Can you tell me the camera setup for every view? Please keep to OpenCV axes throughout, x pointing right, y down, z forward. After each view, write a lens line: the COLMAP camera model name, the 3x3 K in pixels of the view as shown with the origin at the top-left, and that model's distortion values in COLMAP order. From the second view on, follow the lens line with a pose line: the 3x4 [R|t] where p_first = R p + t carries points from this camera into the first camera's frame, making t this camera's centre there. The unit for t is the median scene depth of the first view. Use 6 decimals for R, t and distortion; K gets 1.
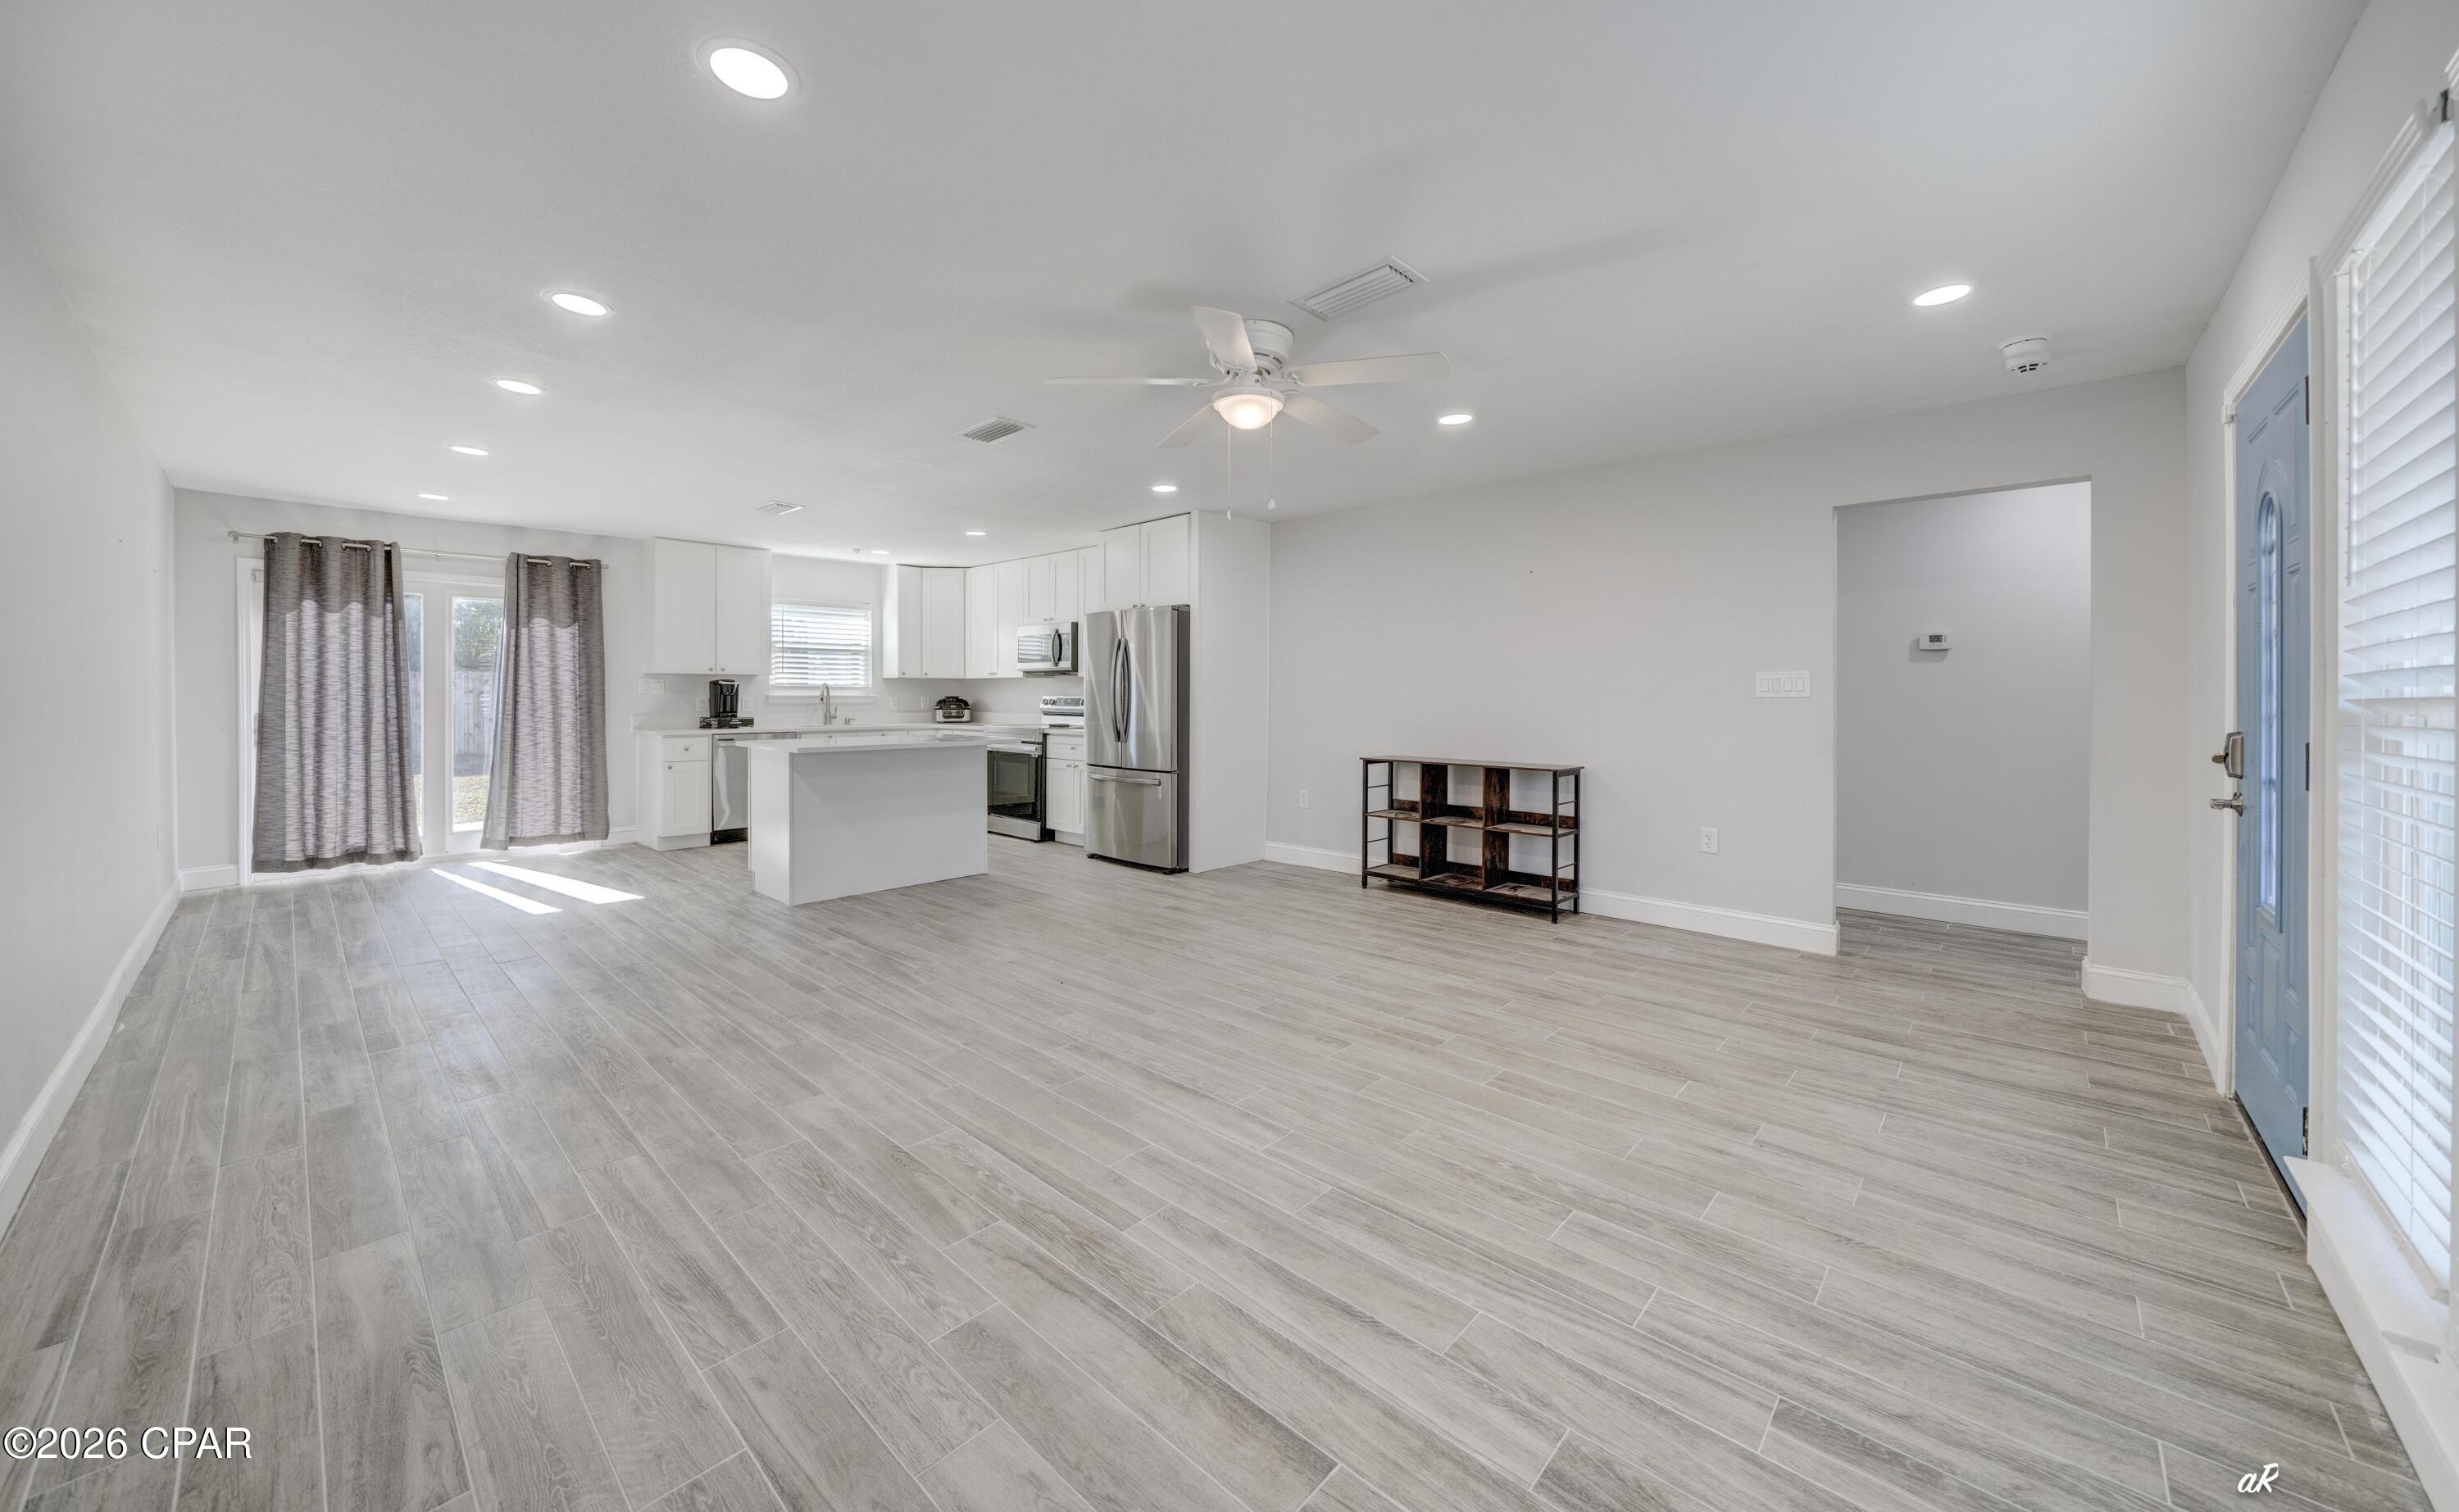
lens RADIAL K [[878.0, 0, 1304.8], [0, 878.0, 699.4], [0, 0, 1]] dist [-0.002927, -0.000434]
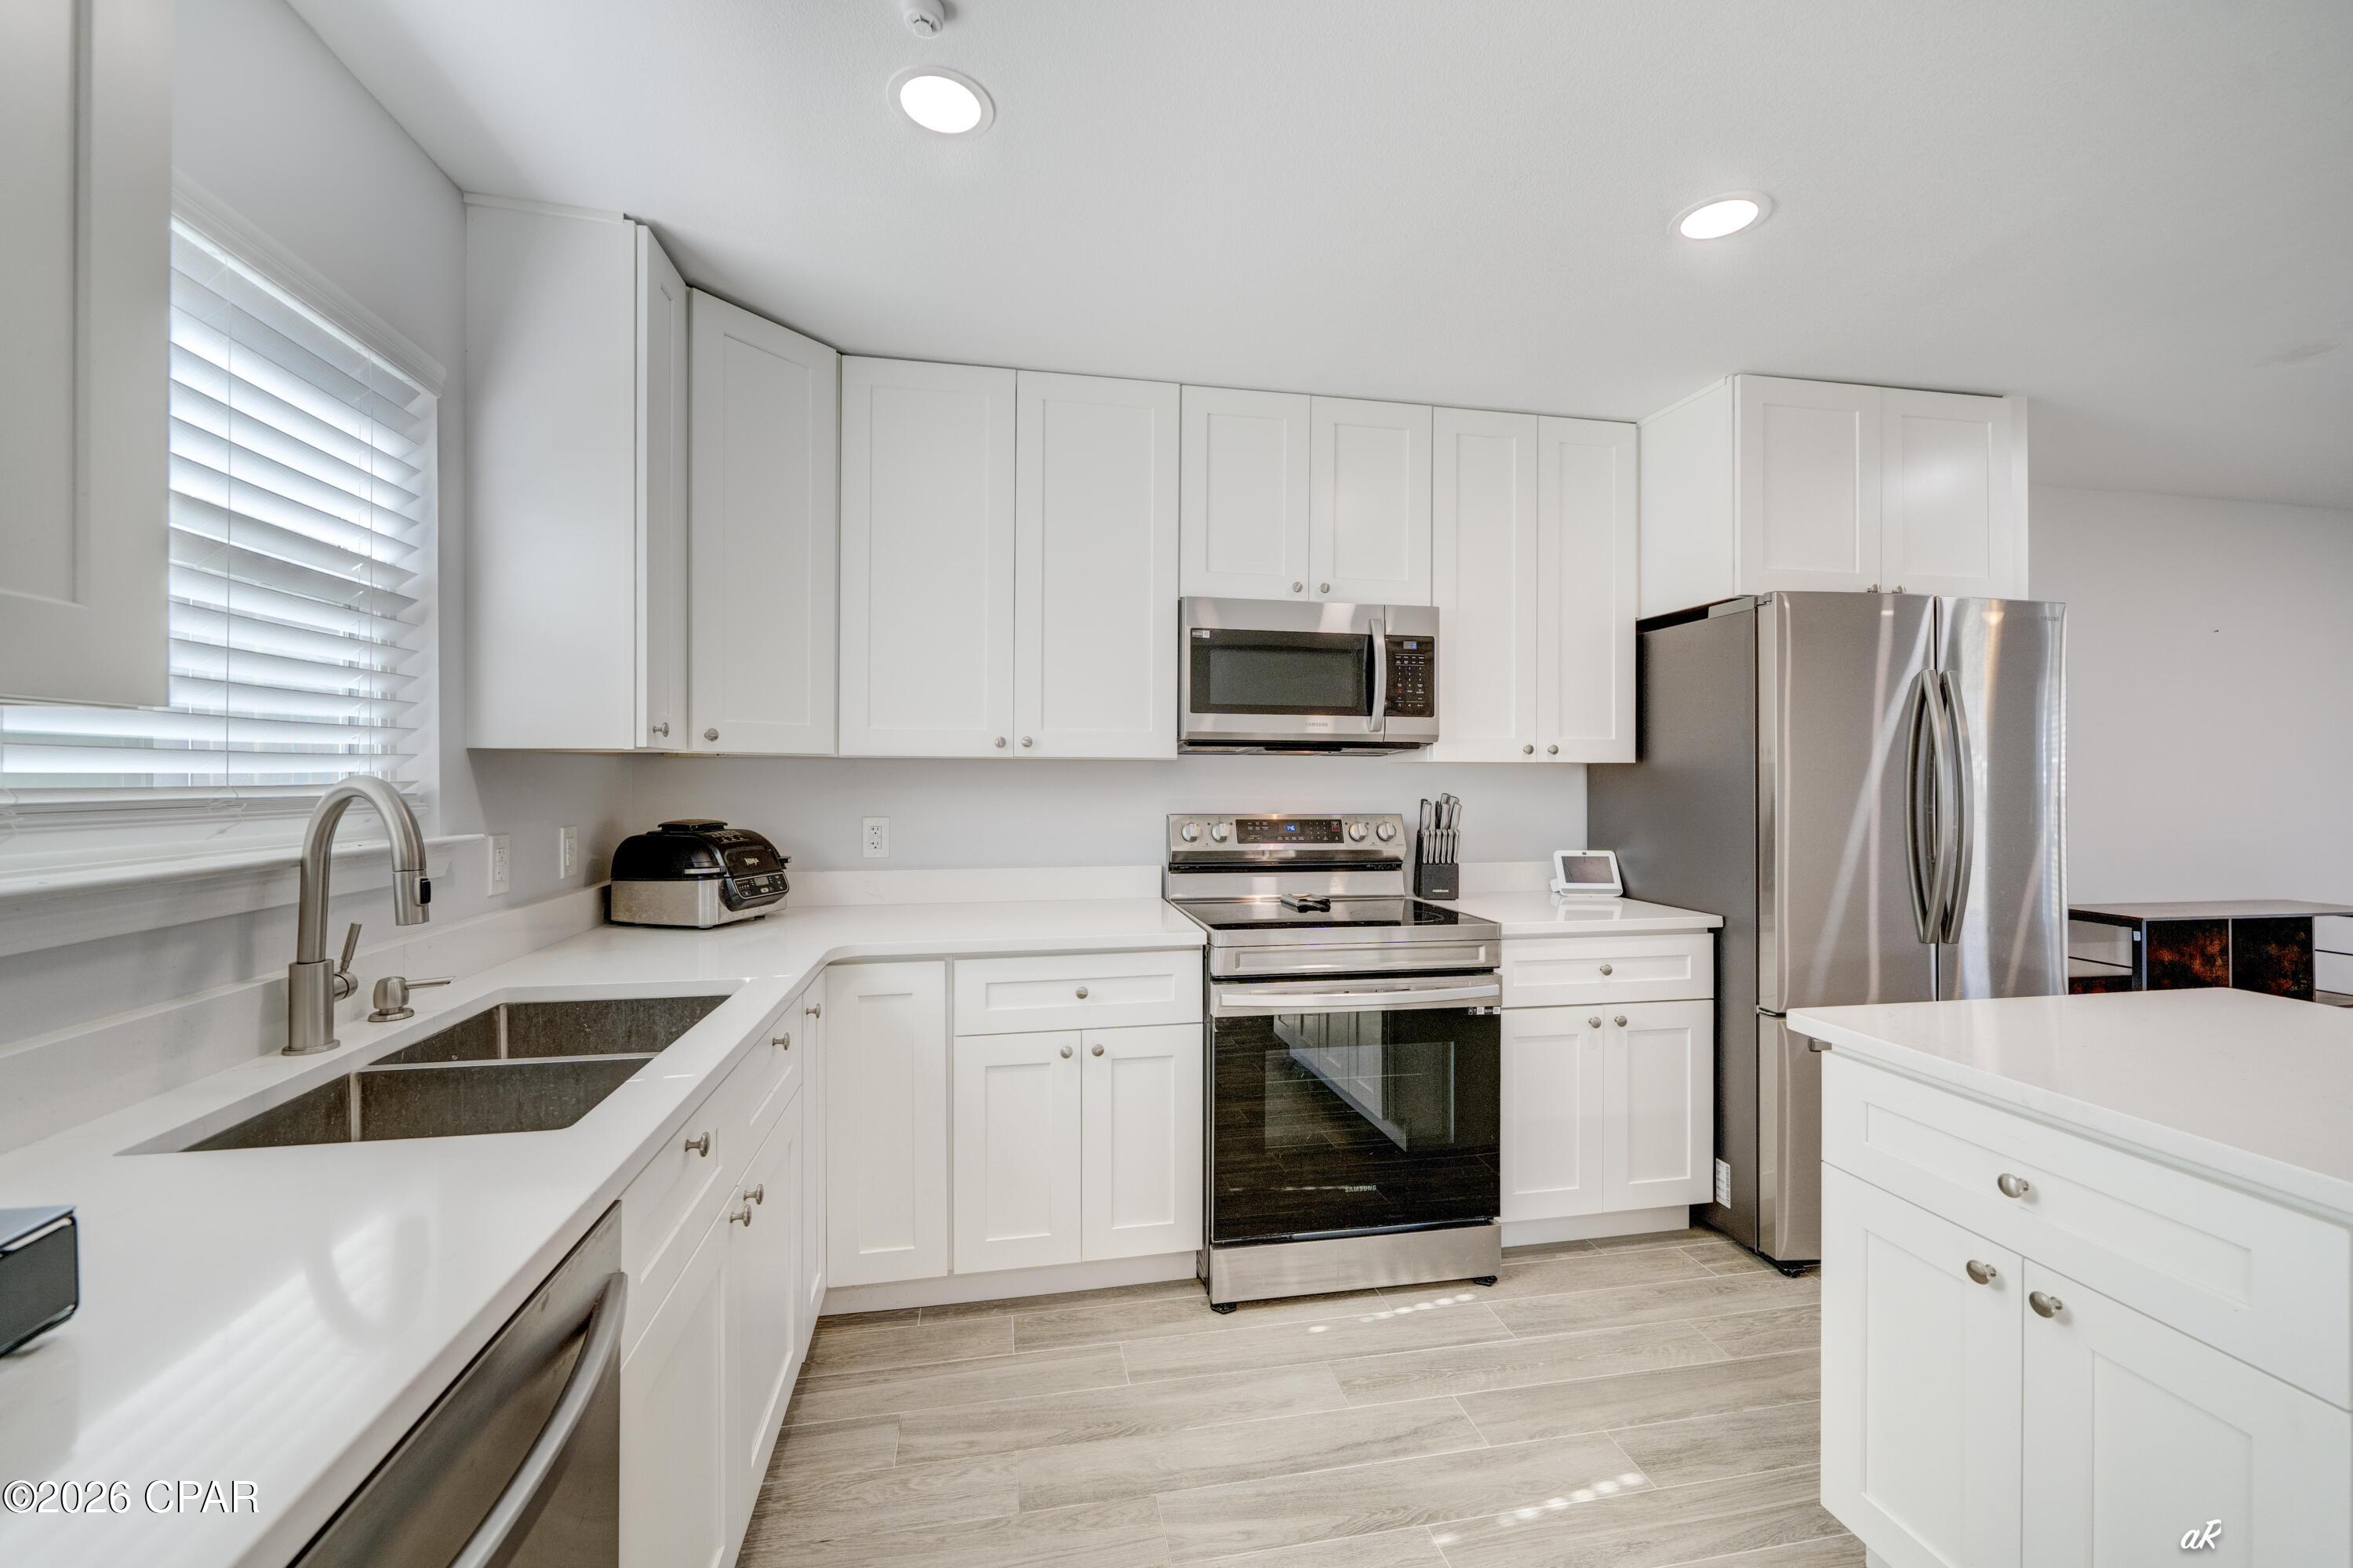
lens RADIAL K [[914.8, 0, 1173.0], [0, 914.8, 771.8], [0, 0, 1]] dist [0.000225, -0.000389]
pose [[0.640662, 0.005511, 0.767803, -0.936969], [-0.000311, 0.999976, -0.006918, -0.030076], [-0.767823, 0.004194, 0.640649, 1.284478]]
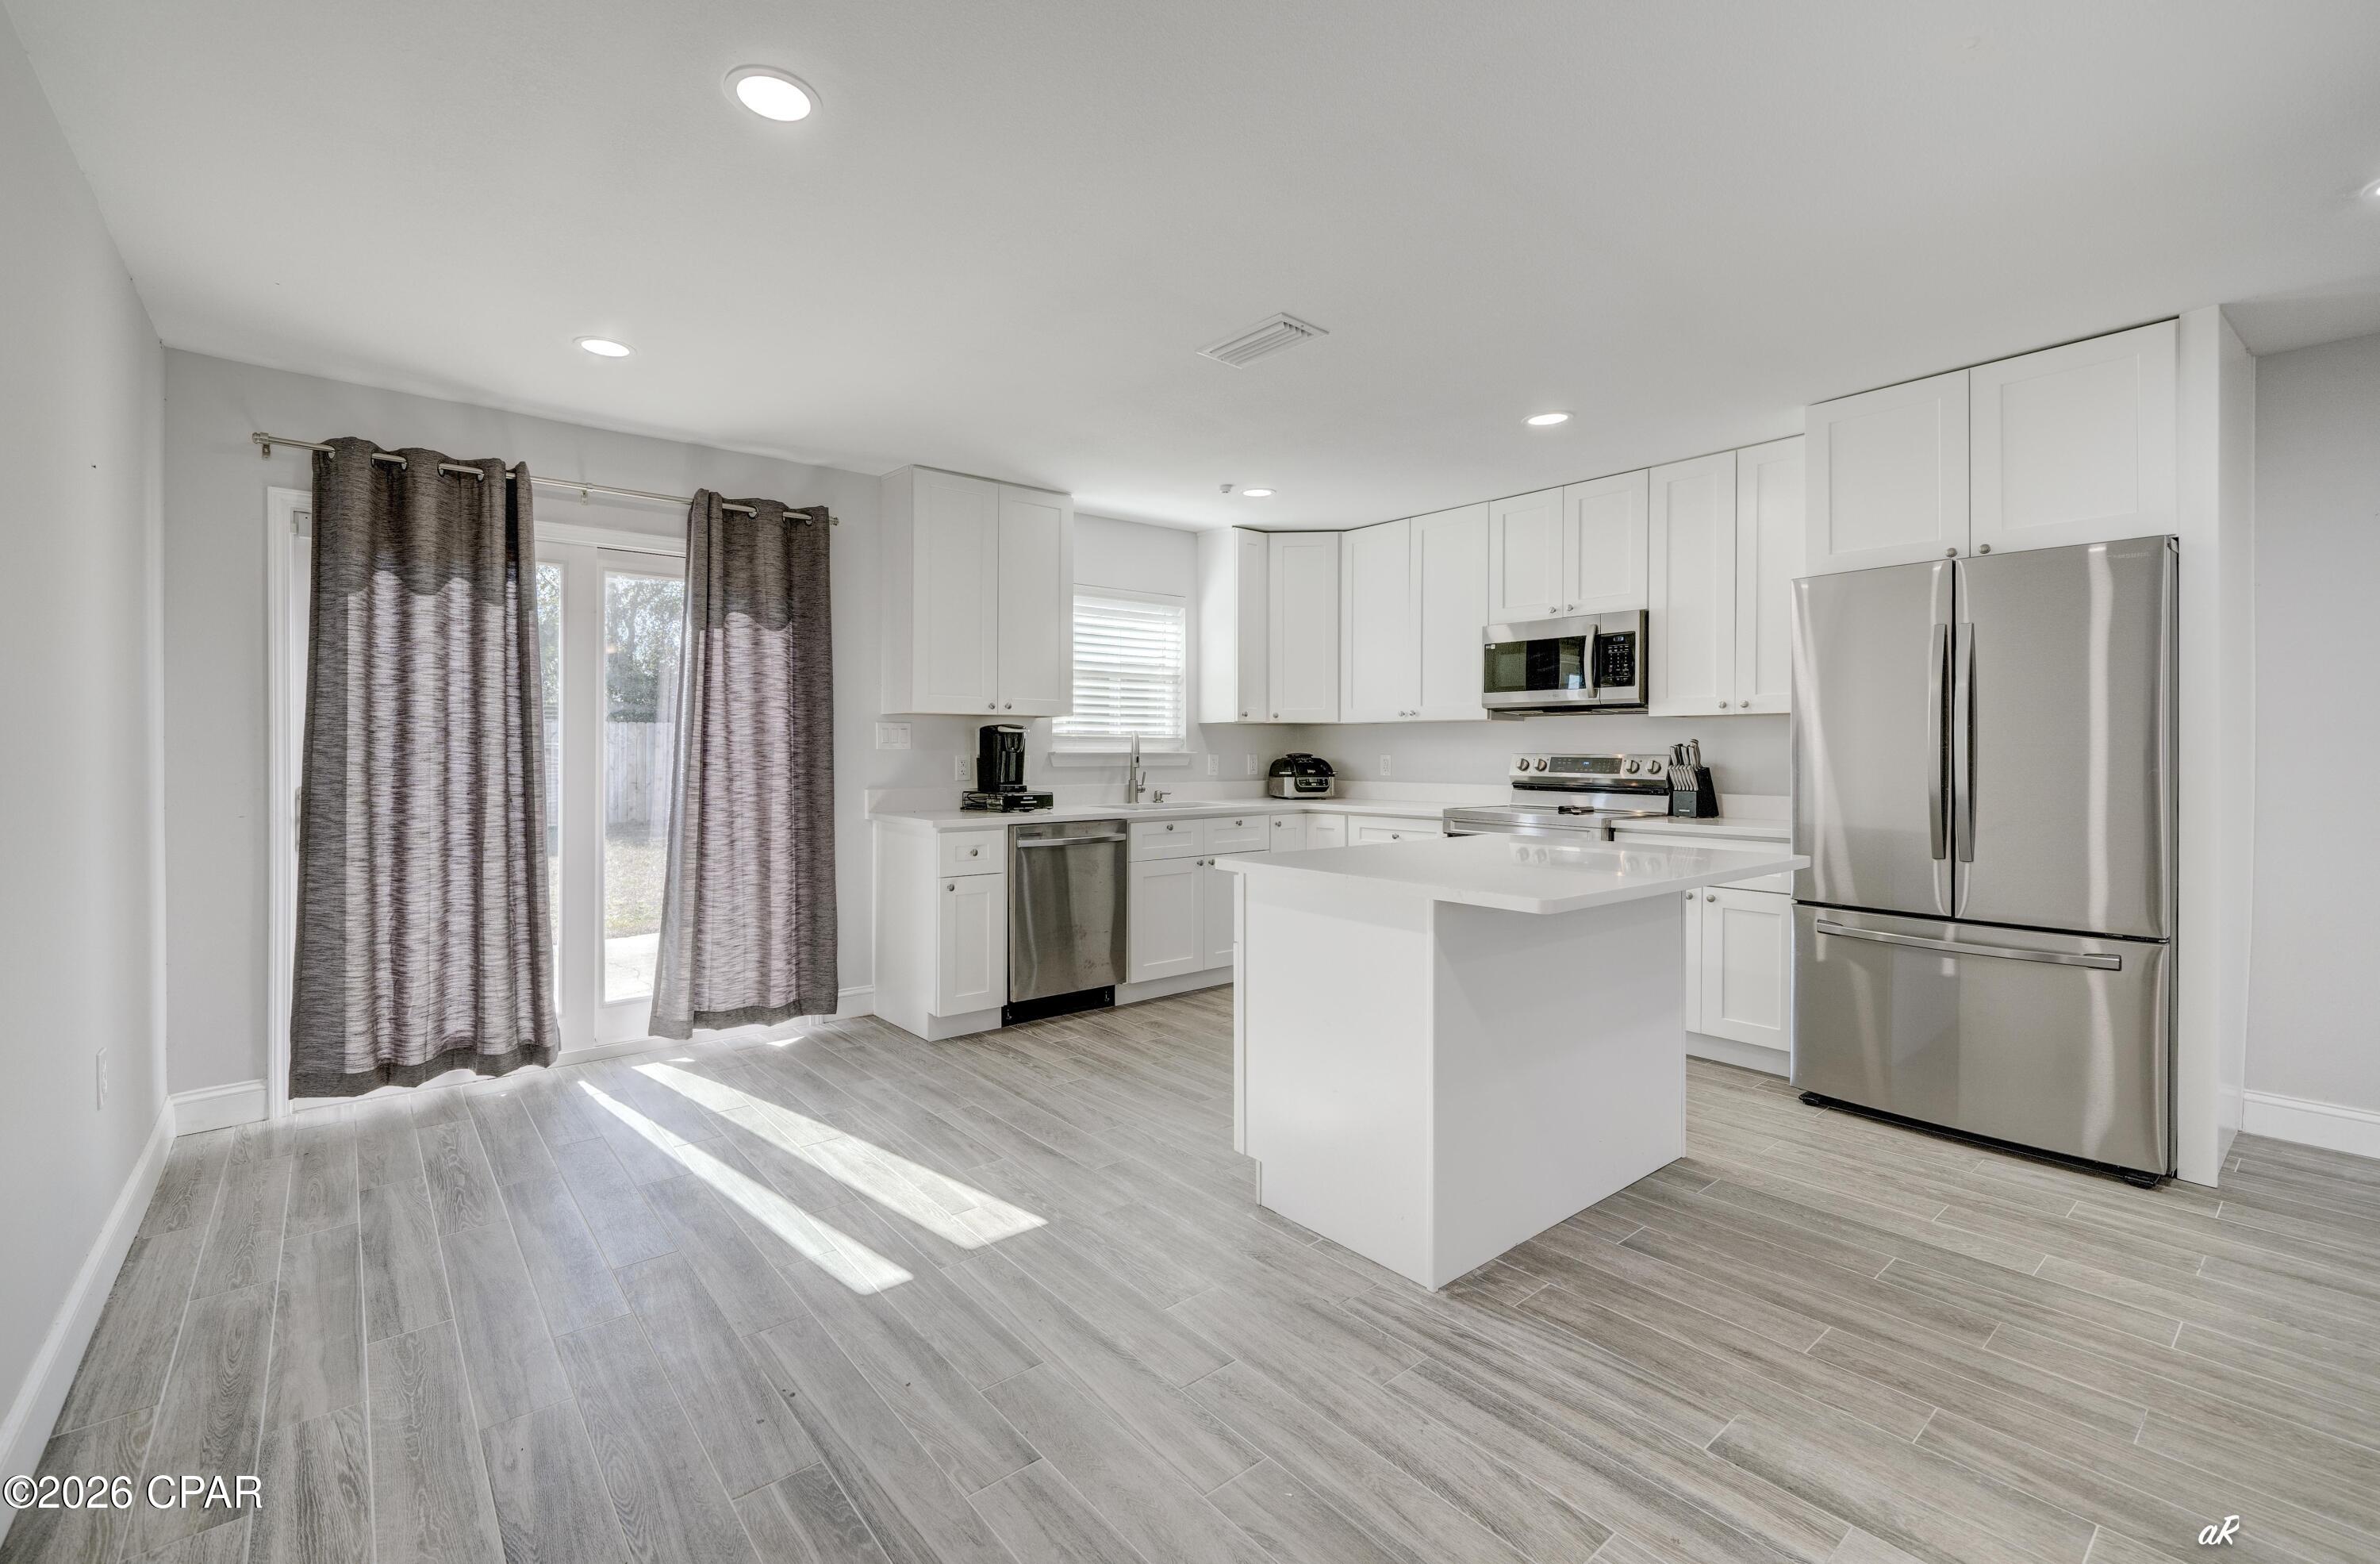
lens RADIAL K [[1036.4, 0, 1188.9], [0, 1036.4, 751.6], [0, 0, 1]] dist [-0.002016, 0.001032]
pose [[0.985359, 0.001745, -0.170484, -0.640341], [-0.002256, 0.999994, -0.002801, -0.005517], [0.170478, 0.003144, 0.985356, 0.539979]]
